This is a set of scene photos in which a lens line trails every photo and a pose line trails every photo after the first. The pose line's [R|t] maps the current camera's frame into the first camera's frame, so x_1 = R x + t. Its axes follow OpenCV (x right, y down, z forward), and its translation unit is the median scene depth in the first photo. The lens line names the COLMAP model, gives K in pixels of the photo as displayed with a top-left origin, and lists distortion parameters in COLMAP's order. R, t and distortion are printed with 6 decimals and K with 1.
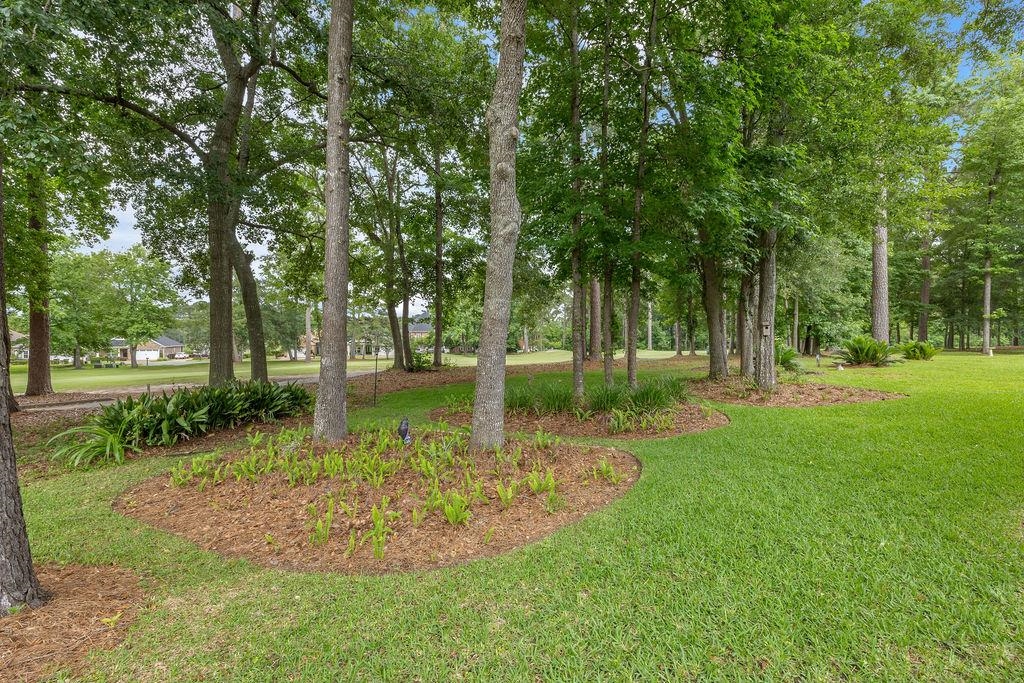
lens RADIAL K [[435.8, 0, 512.0], [0, 435.8, 341.5], [0, 0, 1]] dist [0.000043, -0.000046]
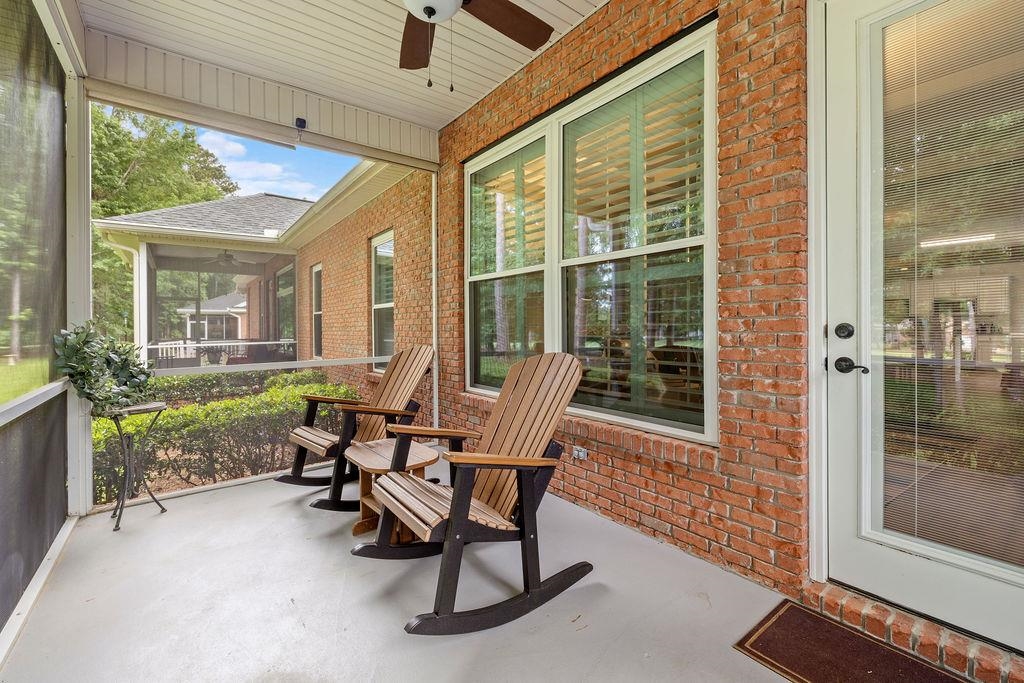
lens RADIAL K [[435.8, 0, 512.0], [0, 435.8, 341.5], [0, 0, 1]] dist [0.000043, -0.000046]
pose [[-0.018171, -0.020160, 0.999632, 0.207354], [0.005410, 0.999780, 0.020261, -0.021921], [-0.999820, 0.005776, -0.018058, 0.030899]]
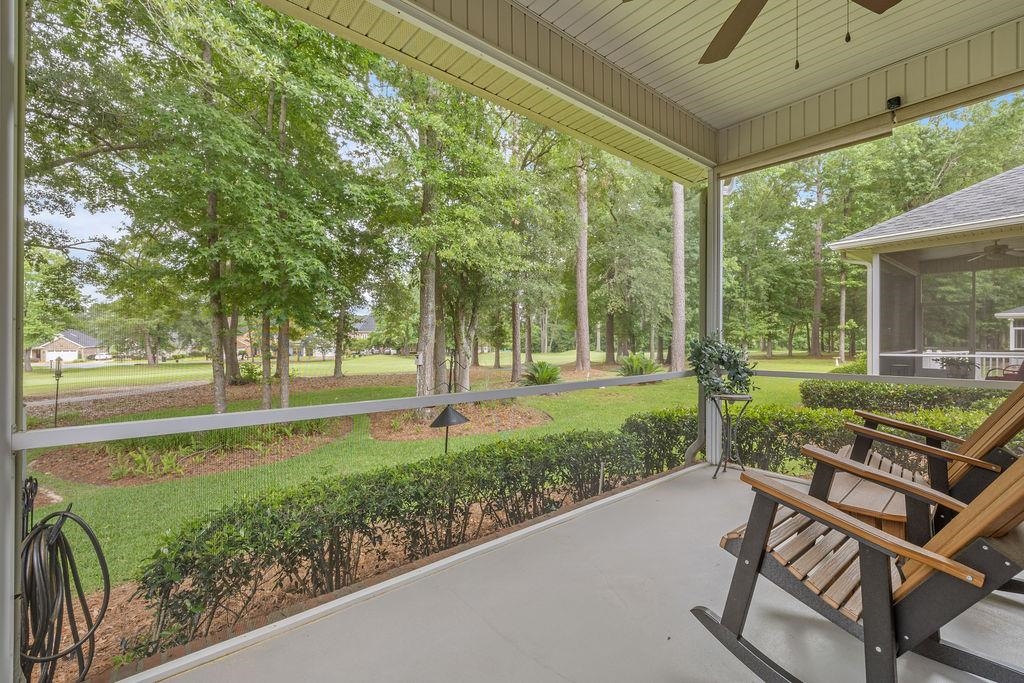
lens RADIAL K [[435.8, 0, 512.0], [0, 435.8, 341.5], [0, 0, 1]] dist [0.000043, -0.000046]
pose [[0.998220, 0.004157, 0.059491, 0.228605], [-0.004358, 0.999985, 0.003248, -0.022479], [-0.059477, -0.003501, 0.998224, -0.006731]]
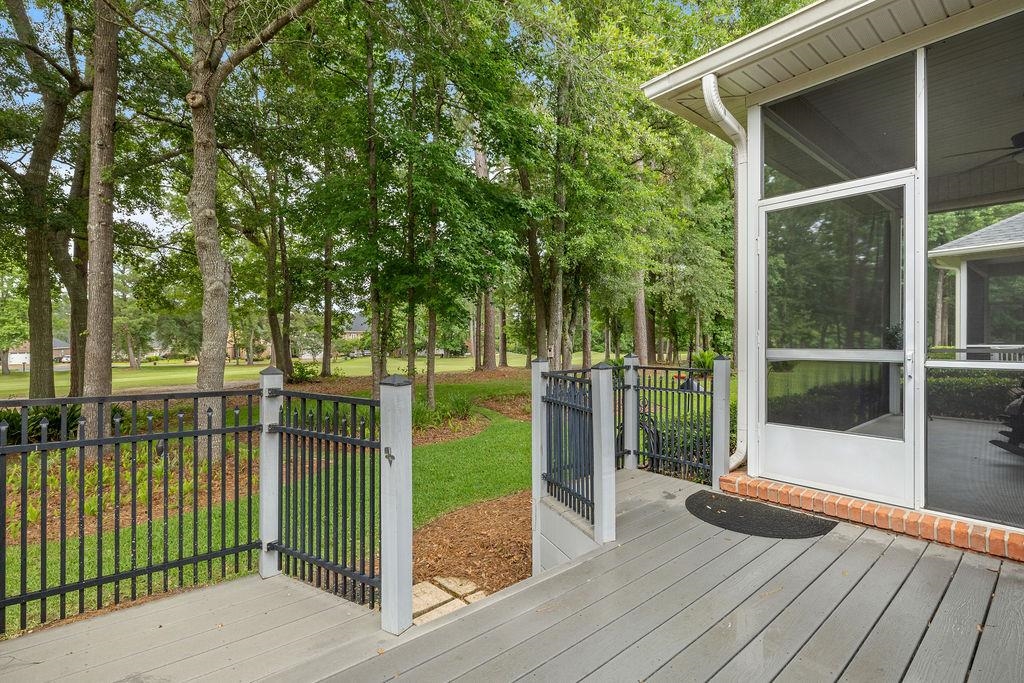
lens RADIAL K [[482.7, 0, 512.0], [0, 482.7, 341.5], [0, 0, 1]] dist [-0.002718, -0.000260]
pose [[0.996750, 0.003879, 0.080466, 0.118678], [-0.003877, 0.999992, -0.000181, -0.016780], [-0.080466, -0.000131, 0.996757, -0.072281]]
